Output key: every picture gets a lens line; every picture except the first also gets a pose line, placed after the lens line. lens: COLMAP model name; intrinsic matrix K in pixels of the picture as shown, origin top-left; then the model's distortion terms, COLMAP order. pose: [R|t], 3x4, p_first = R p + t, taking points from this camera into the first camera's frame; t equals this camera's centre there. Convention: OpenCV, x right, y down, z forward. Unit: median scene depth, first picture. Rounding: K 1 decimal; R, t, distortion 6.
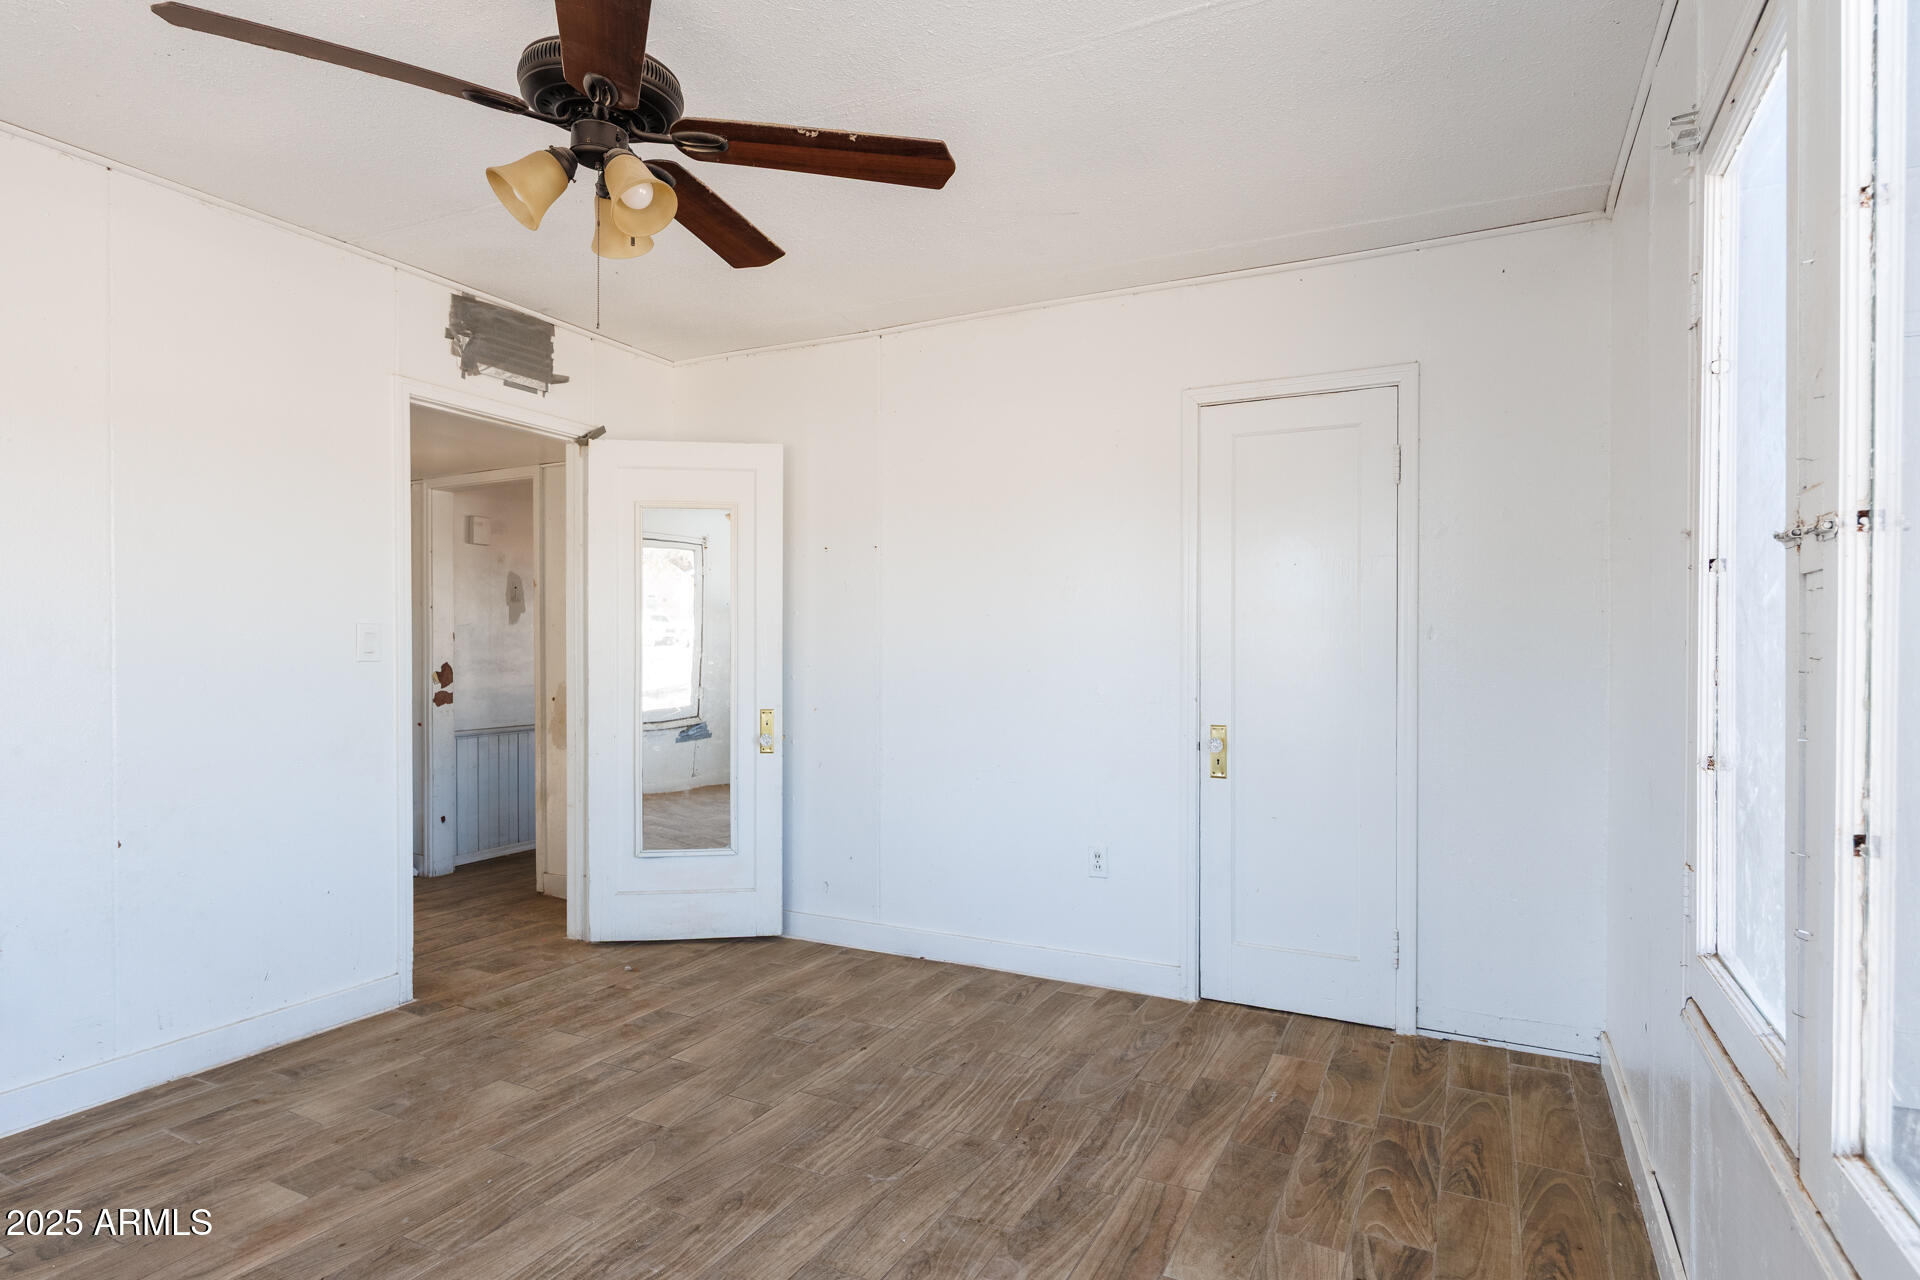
lens RADIAL K [[1017.5, 0, 959.1], [0, 1017.5, 648.0], [0, 0, 1]] dist [0.002533, 0.000974]
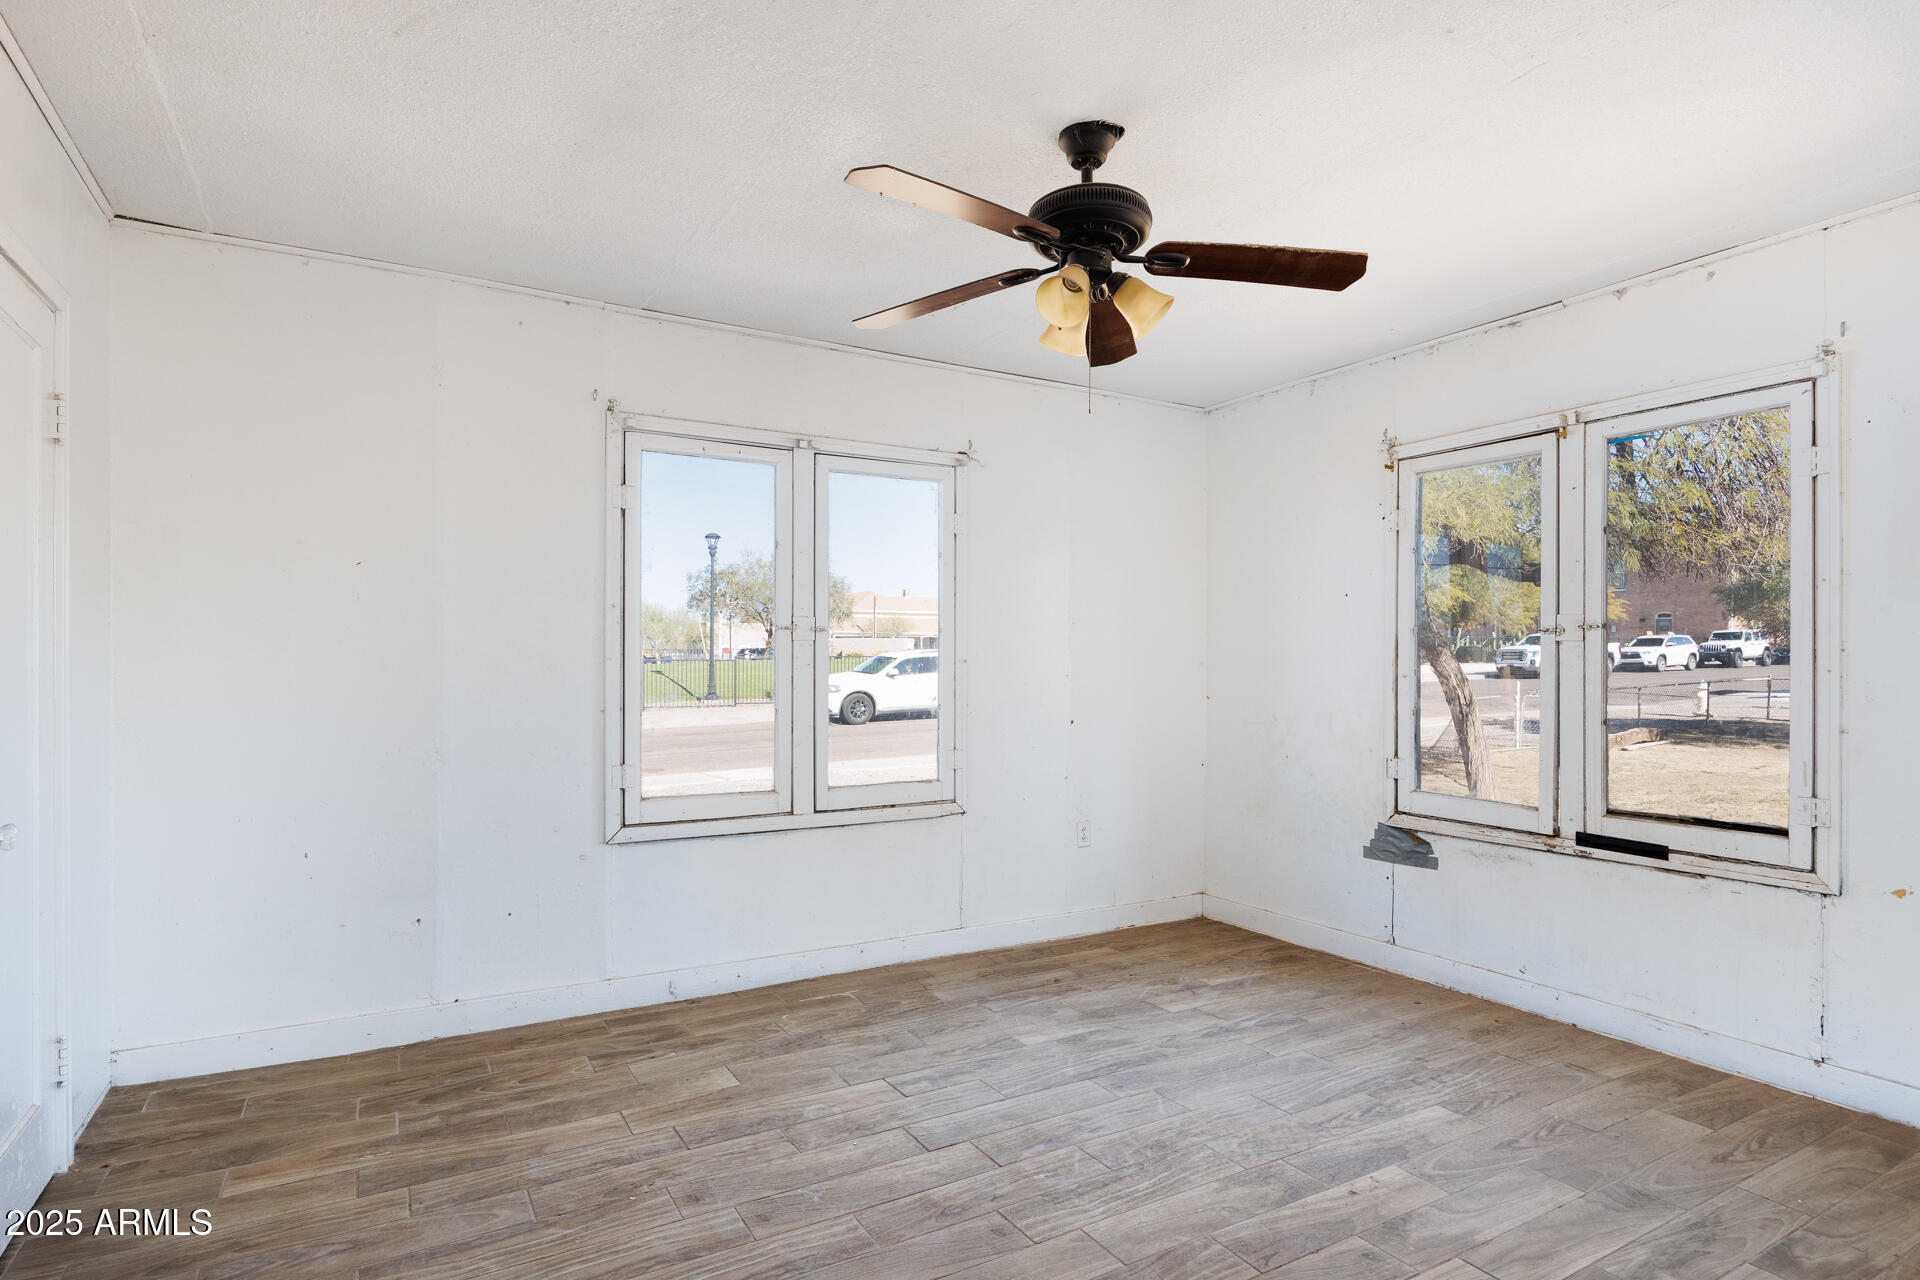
lens RADIAL K [[1017.5, 0, 961.7], [0, 1017.5, 648.4], [0, 0, 1]] dist [0.002533, 0.000974]
pose [[-0.839500, -0.000408, 0.543360, -0.732687], [-0.005231, 0.999959, -0.007332, -0.009817], [-0.543335, -0.008998, -0.839468, 1.733164]]
